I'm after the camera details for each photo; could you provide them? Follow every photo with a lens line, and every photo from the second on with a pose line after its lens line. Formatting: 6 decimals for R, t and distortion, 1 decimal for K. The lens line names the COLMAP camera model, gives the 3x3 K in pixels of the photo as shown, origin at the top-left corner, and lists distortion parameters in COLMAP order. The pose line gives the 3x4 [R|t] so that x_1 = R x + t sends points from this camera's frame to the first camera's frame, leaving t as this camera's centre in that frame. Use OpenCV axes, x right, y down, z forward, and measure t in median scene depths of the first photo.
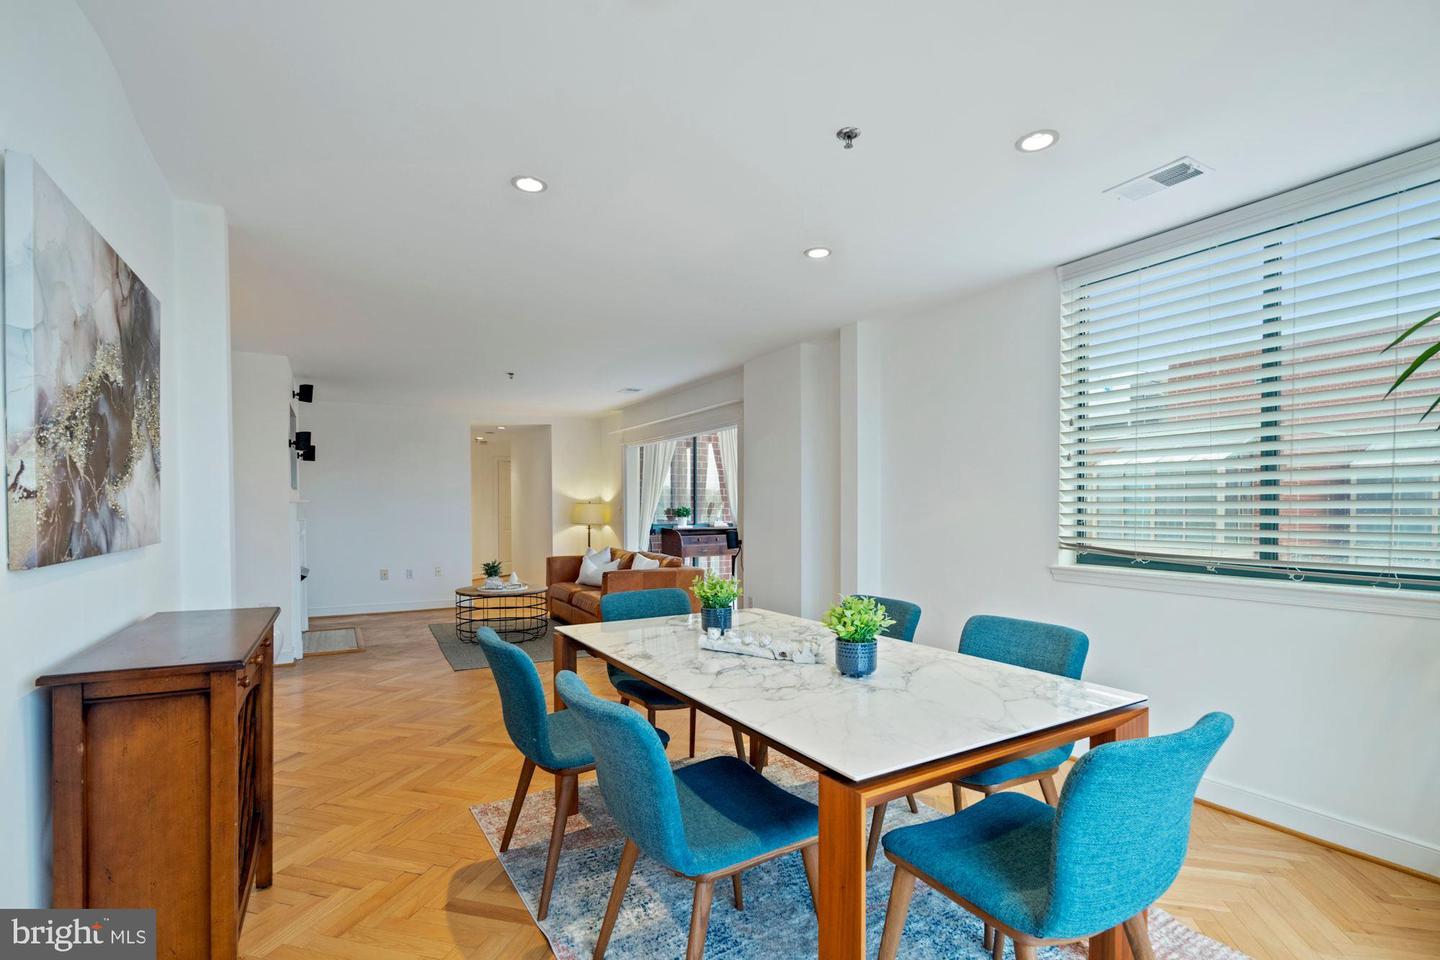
lens RADIAL K [[661.4, 0, 719.5], [0, 661.4, 524.3], [0, 0, 1]] dist [-0.002255, 0.000266]
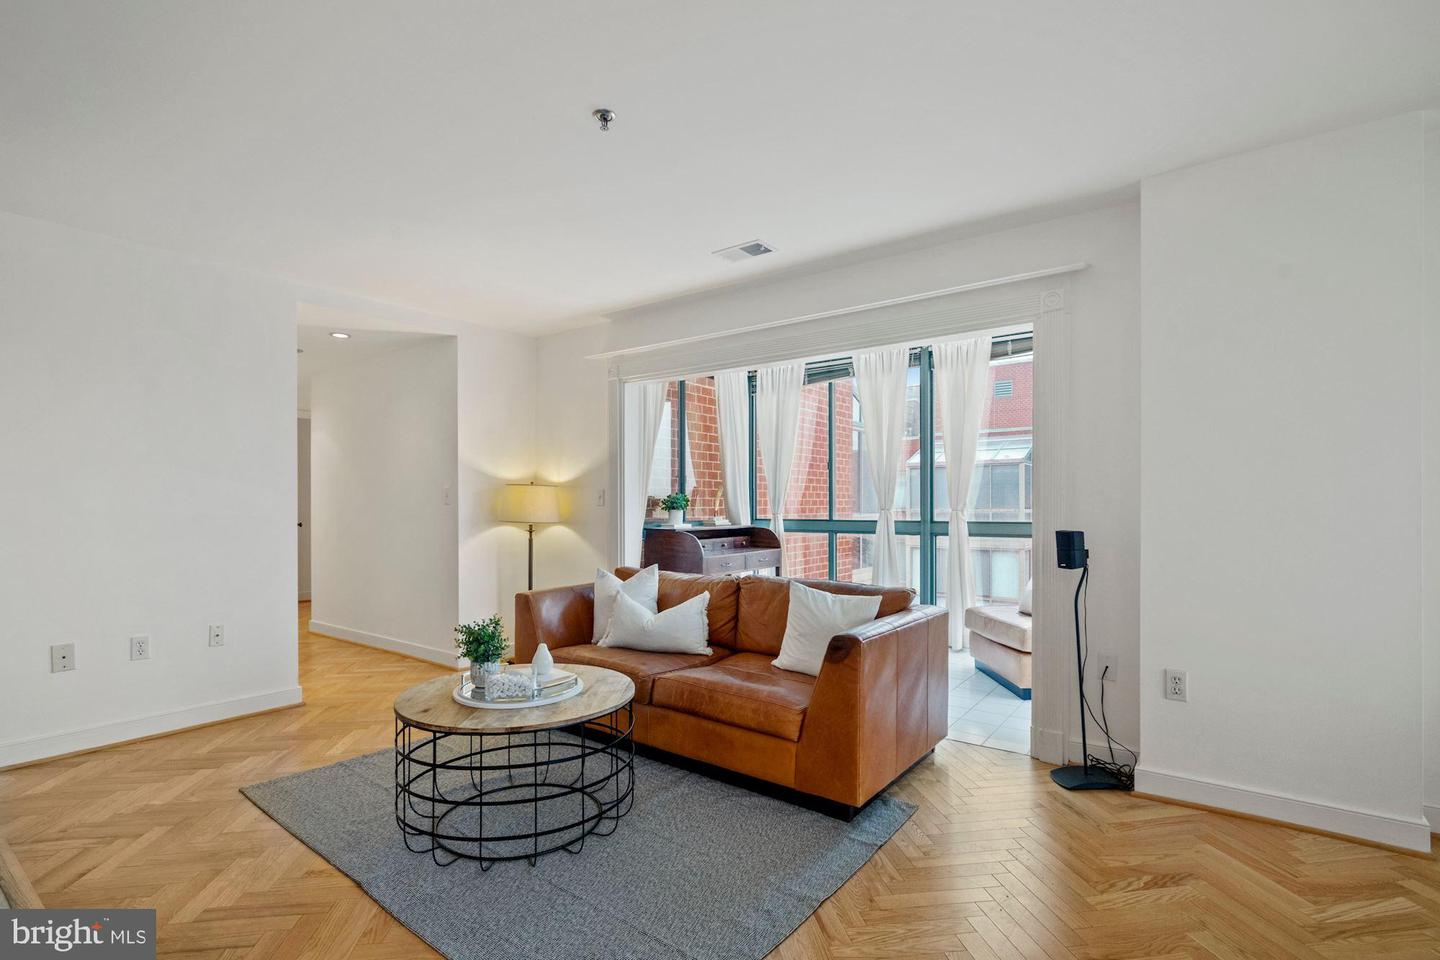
lens RADIAL K [[671.4, 0, 720.5], [0, 671.4, 506.9], [0, 0, 1]] dist [-0.001228, 0.000334]
pose [[0.919749, -0.000497, 0.392507, -0.361906], [0.010212, 0.999691, -0.022665, 0.000493], [-0.392374, 0.024854, 0.919470, 0.572103]]
